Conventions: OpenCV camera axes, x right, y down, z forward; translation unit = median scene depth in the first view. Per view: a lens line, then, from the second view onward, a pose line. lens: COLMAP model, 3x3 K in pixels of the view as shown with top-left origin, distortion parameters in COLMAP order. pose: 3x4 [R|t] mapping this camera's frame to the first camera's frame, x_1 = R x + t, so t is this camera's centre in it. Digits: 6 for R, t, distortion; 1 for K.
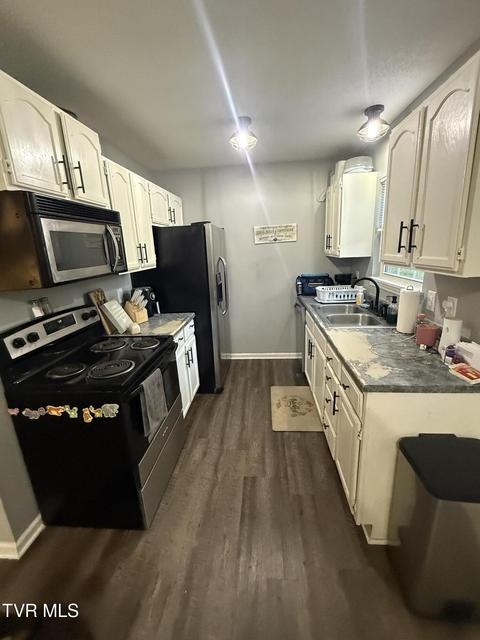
lens RADIAL K [[275.5, 0, 240.1], [0, 275.5, 318.5], [0, 0, 1]] dist [0.002851, 0.000792]
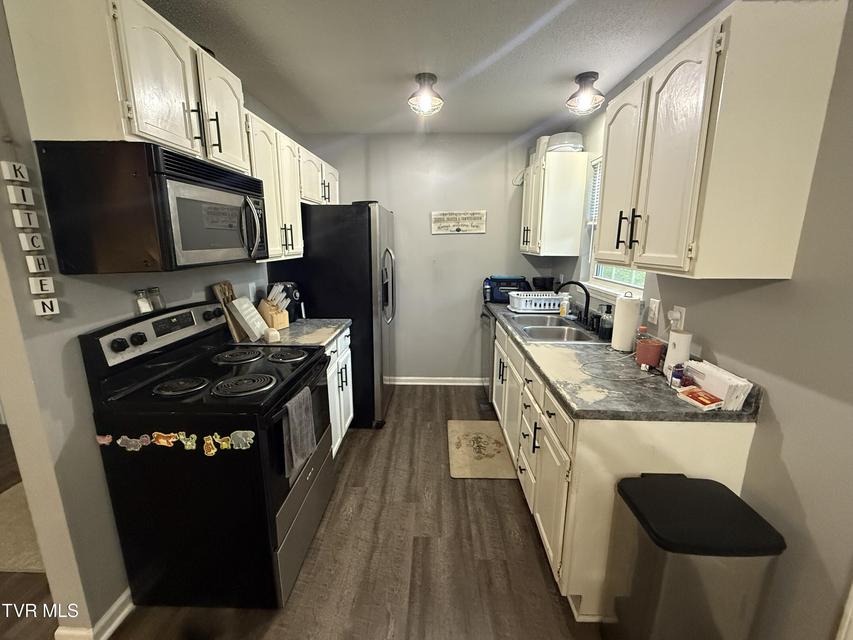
lens RADIAL K [[367.2, 0, 426.8], [0, 367.2, 317.3], [0, 0, 1]] dist [0.002851, 0.000792]
pose [[0.997362, 0.035123, 0.063523, -0.040071], [-0.031984, 0.998248, -0.049772, 0.030560], [-0.065160, 0.047609, 0.996738, -0.029126]]
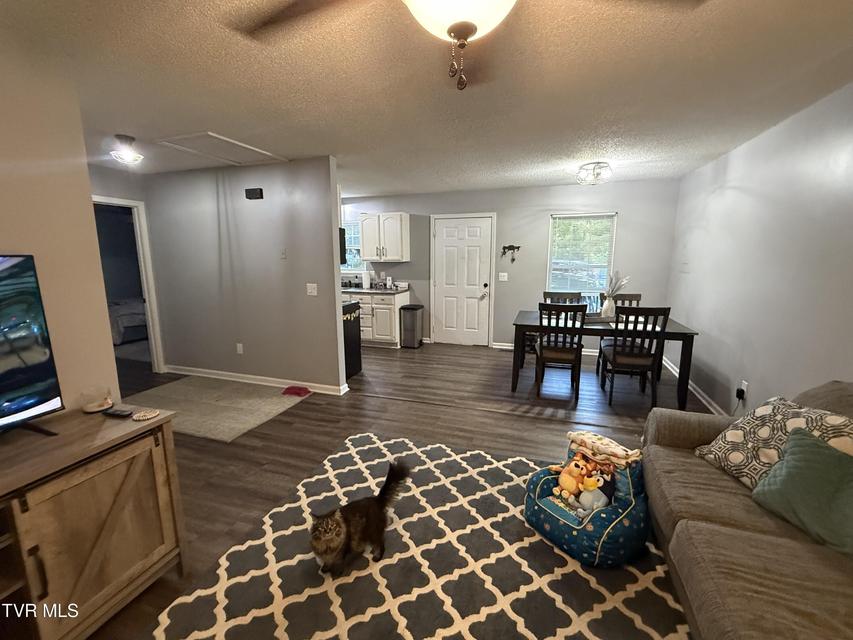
lens RADIAL K [[367.2, 0, 427.0], [0, 367.2, 318.6], [0, 0, 1]] dist [0.002851, 0.000792]
pose [[0.233103, -0.125000, 0.964385, -2.872512], [0.239064, 0.968636, 0.067767, 0.247660], [-0.942609, 0.214753, 0.255675, -0.357783]]
